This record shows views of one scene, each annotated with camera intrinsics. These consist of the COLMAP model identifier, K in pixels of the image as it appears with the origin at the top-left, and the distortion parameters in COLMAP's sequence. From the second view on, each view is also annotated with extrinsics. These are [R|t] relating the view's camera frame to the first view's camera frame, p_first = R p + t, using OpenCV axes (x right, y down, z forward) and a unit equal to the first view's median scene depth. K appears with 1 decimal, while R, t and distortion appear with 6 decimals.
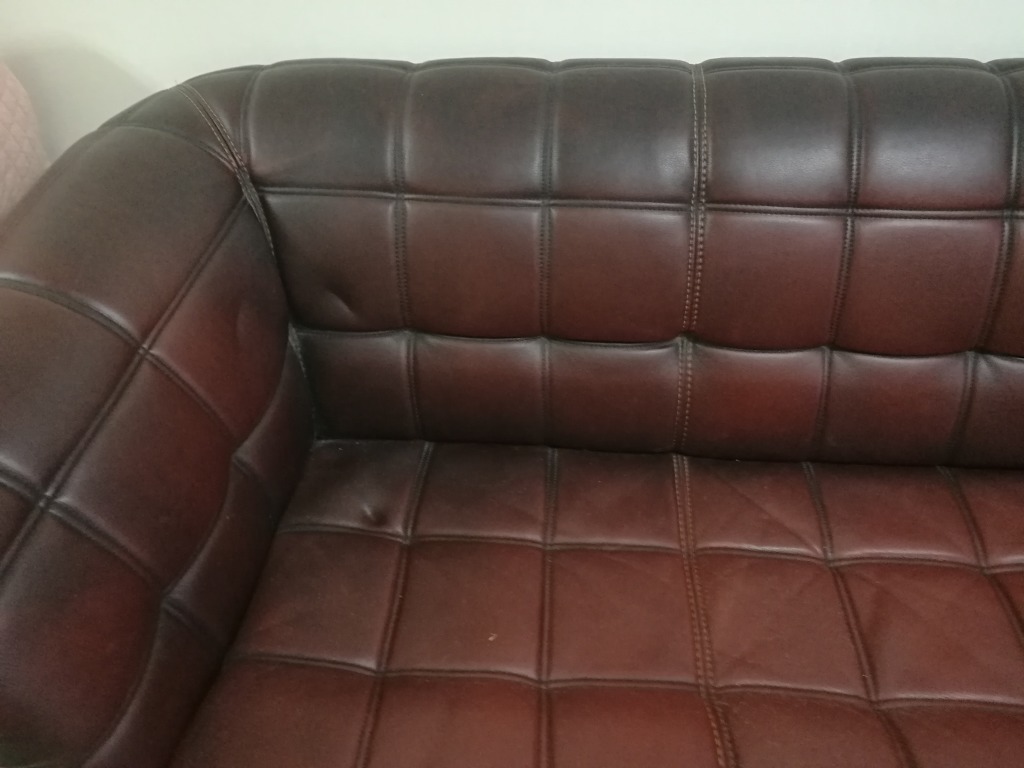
lens RADIAL K [[813.1, 0, 516.8], [0, 813.1, 381.4], [0, 0, 1]] dist [0.007843, 0.006783]
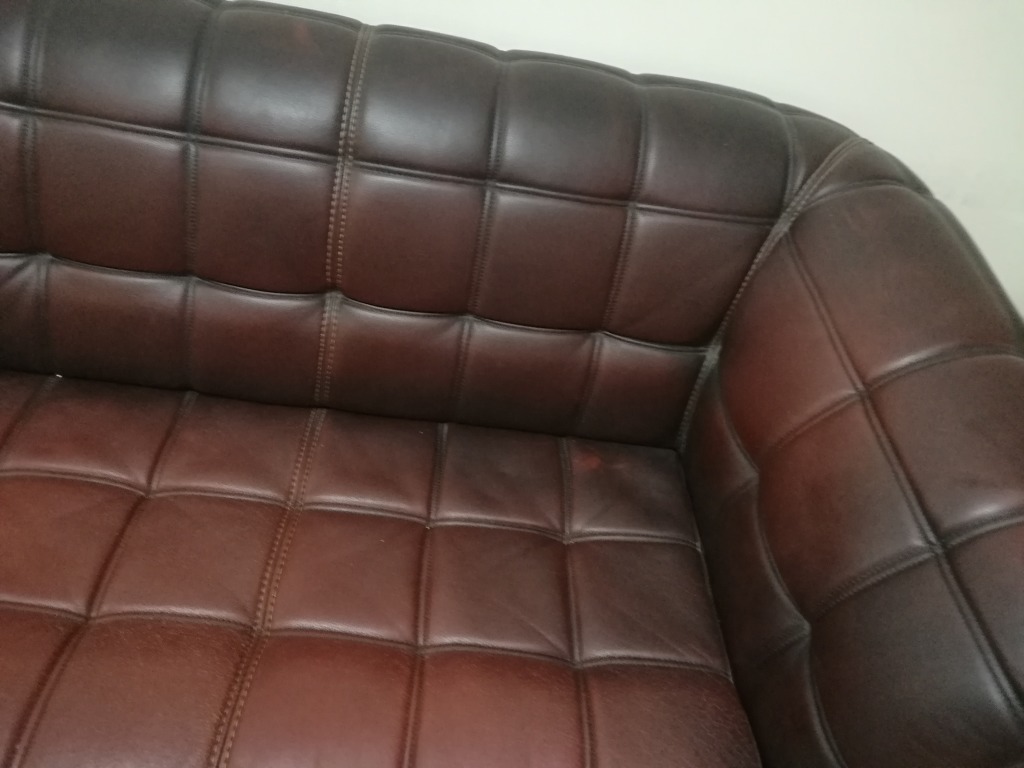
lens RADIAL K [[813.1, 0, 513.0], [0, 813.1, 383.7], [0, 0, 1]] dist [0.007843, 0.006783]
pose [[0.980561, 0.077218, 0.180380, 1.254961], [-0.083139, 0.996212, 0.025487, 0.067617], [-0.177728, -0.039988, 0.983267, -0.118028]]
